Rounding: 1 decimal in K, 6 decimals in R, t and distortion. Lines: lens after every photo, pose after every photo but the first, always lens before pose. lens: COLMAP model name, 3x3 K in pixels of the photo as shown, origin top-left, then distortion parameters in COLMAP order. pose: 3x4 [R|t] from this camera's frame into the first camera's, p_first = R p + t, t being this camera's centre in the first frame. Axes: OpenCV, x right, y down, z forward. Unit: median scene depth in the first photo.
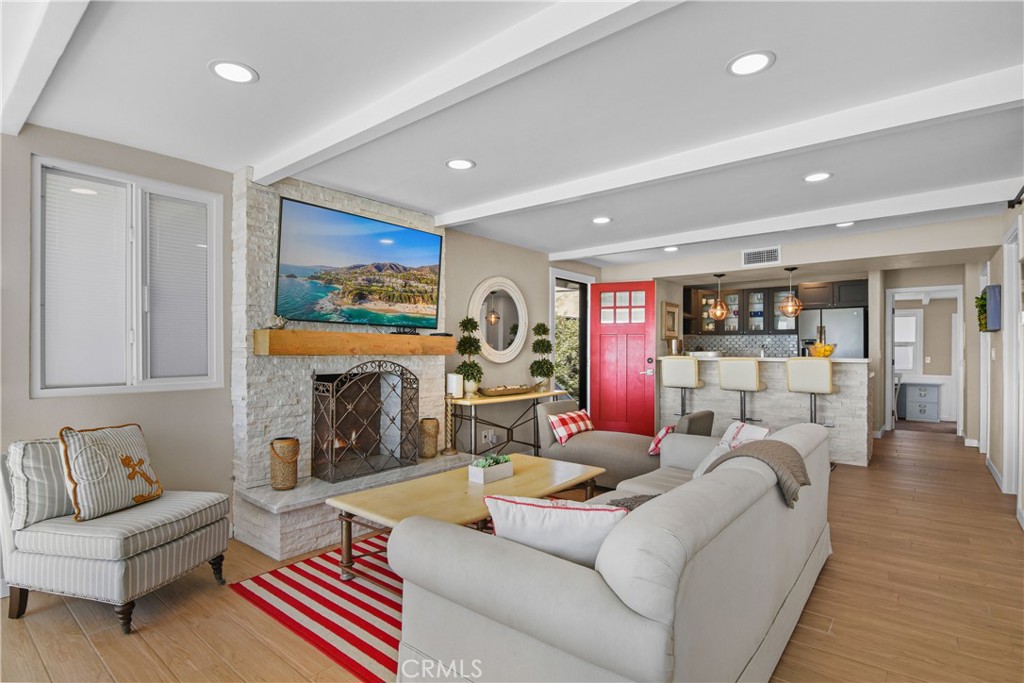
lens RADIAL K [[506.4, 0, 511.7], [0, 506.4, 349.9], [0, 0, 1]] dist [-0.016898, -0.000834]
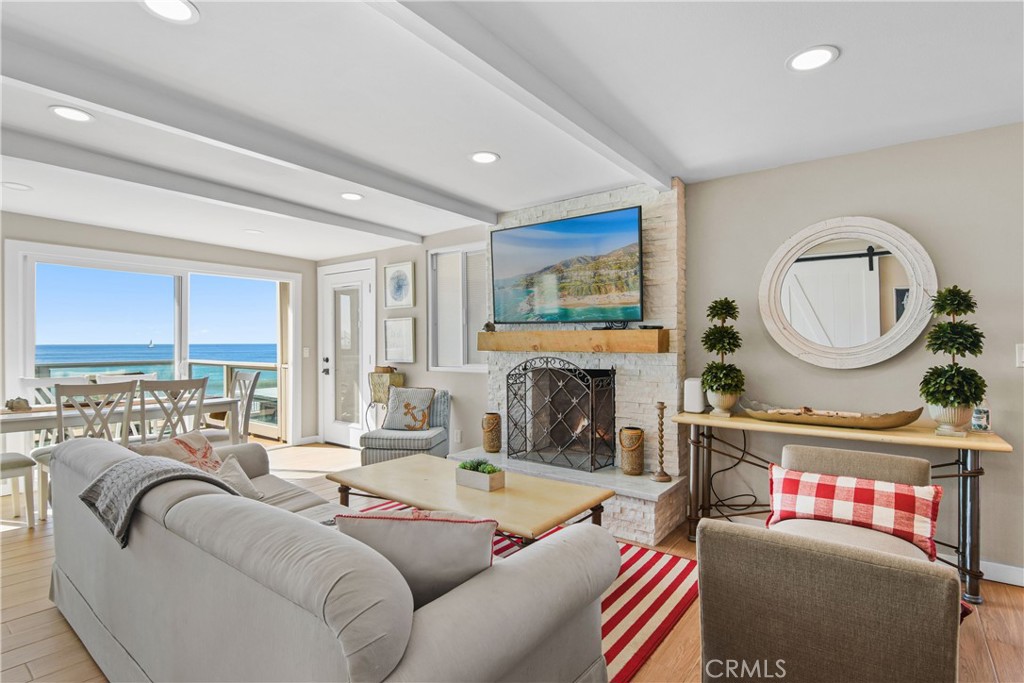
lens RADIAL K [[499.4, 0, 510.3], [0, 499.4, 354.7], [0, 0, 1]] dist [-0.012404, -0.000100]
pose [[0.023393, 0.016426, -0.999591, 0.688857], [0.004647, 0.999852, 0.016539, -0.000501], [0.999716, -0.005032, 0.023313, 0.818504]]
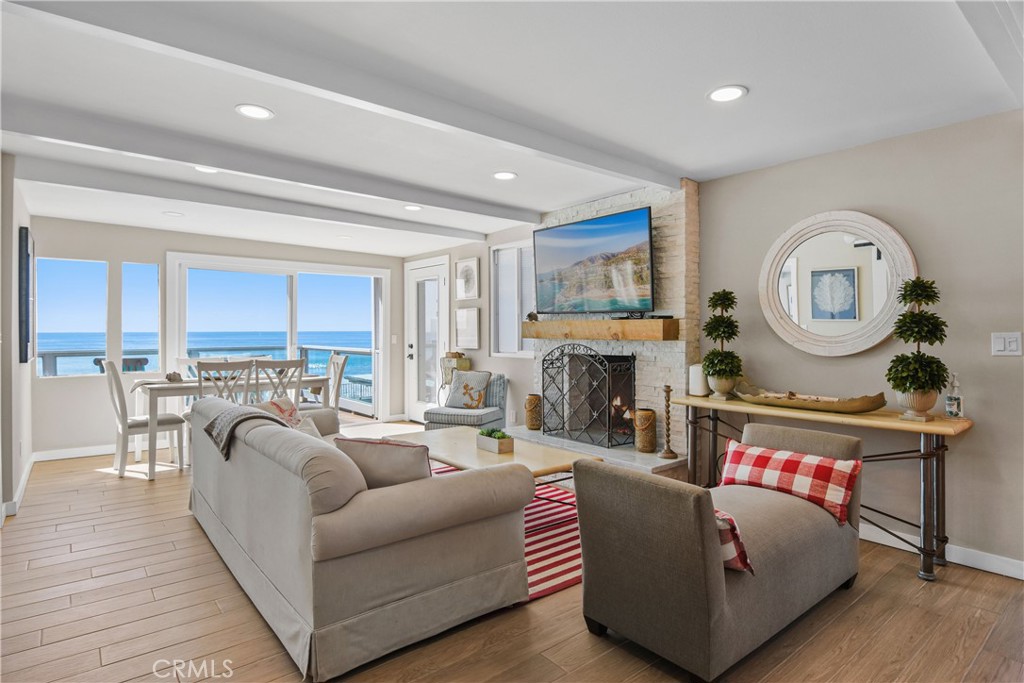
lens RADIAL K [[539.9, 0, 512.0], [0, 539.9, 341.5], [0, 0, 1]] dist [0.003220, 0.000212]
pose [[-0.206539, 0.013033, -0.978351, 0.883216], [0.002910, 0.999915, 0.012706, -0.000167], [0.978434, -0.000223, -0.206560, 1.014621]]
